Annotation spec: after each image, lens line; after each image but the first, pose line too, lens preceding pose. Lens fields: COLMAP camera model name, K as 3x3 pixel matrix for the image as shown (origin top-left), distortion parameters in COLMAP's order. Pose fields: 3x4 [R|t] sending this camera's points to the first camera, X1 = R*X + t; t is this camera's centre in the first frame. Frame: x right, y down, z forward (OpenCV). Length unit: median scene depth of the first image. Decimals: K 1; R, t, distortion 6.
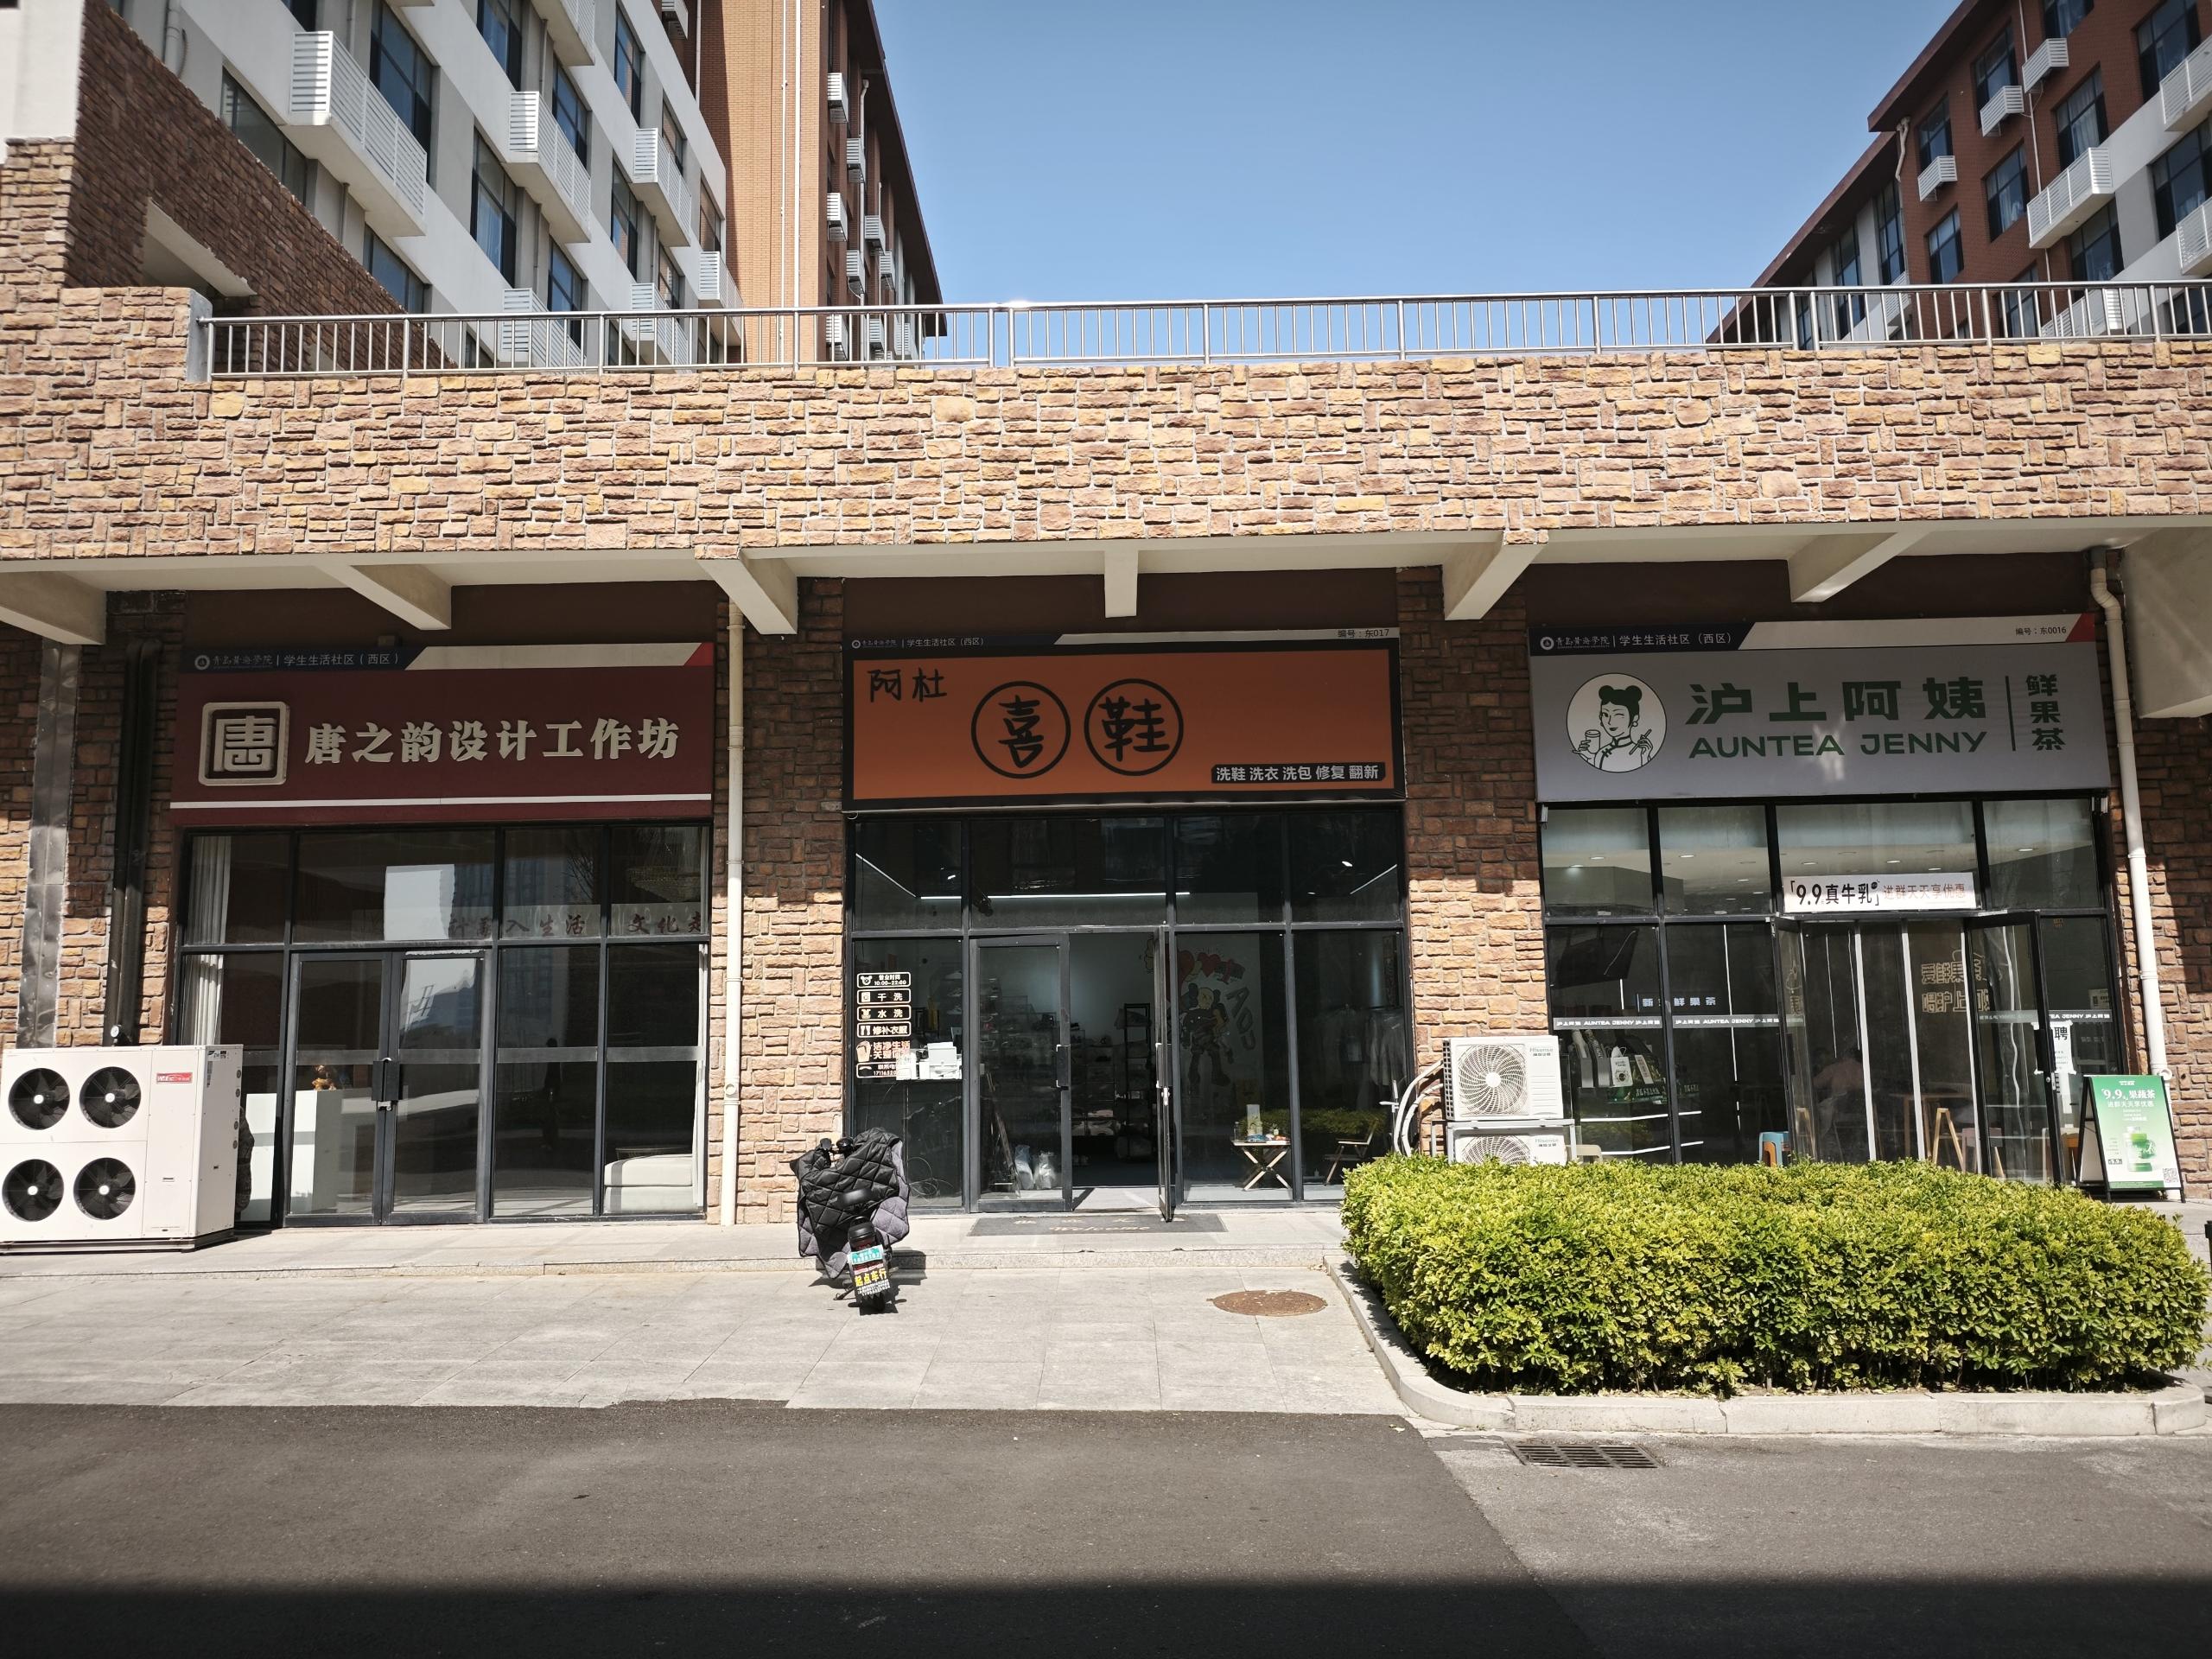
lens RADIAL K [[1568.9, 0, 1106.0], [0, 1568.9, 829.5], [0, 0, 1]] dist [0.007096, 0.003141]
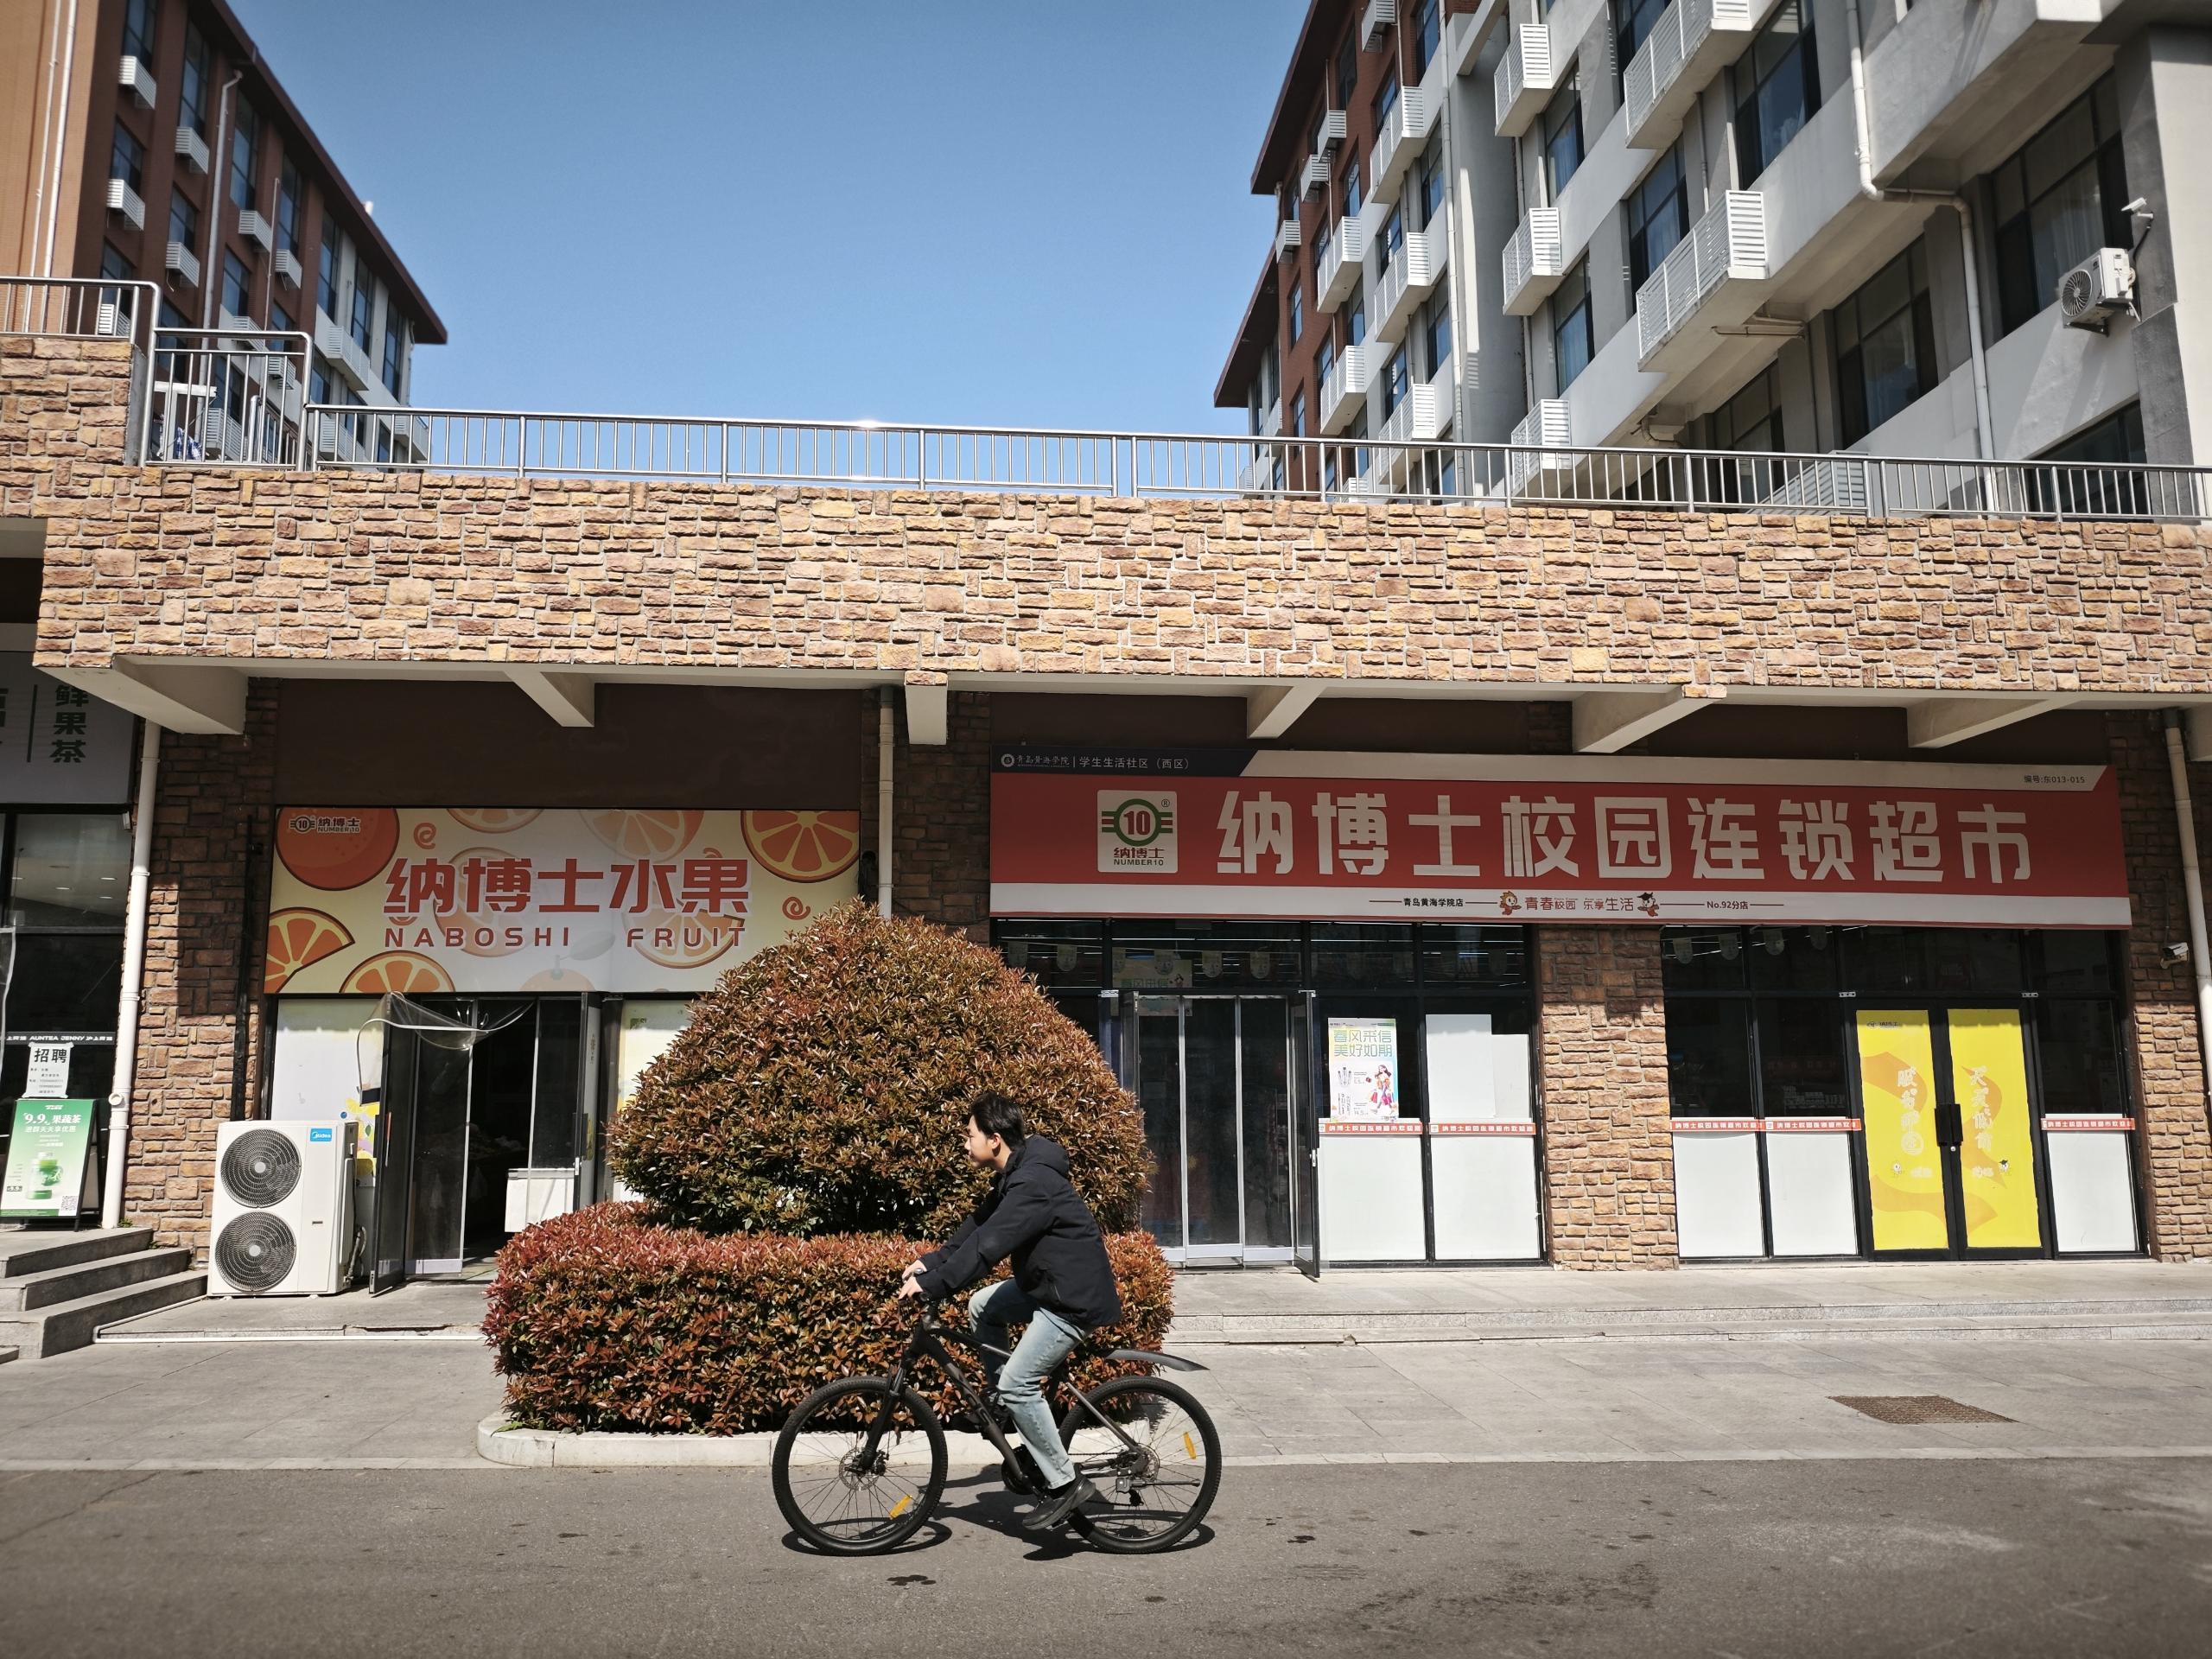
lens RADIAL K [[1606.1, 0, 1106.0], [0, 1606.1, 829.5], [0, 0, 1]] dist [0.104898, 0.001850]
pose [[0.998286, 0.045615, 0.036678, 1.214254], [-0.042127, 0.994975, -0.090835, 0.058360], [-0.040637, 0.089134, 0.995190, -0.052424]]
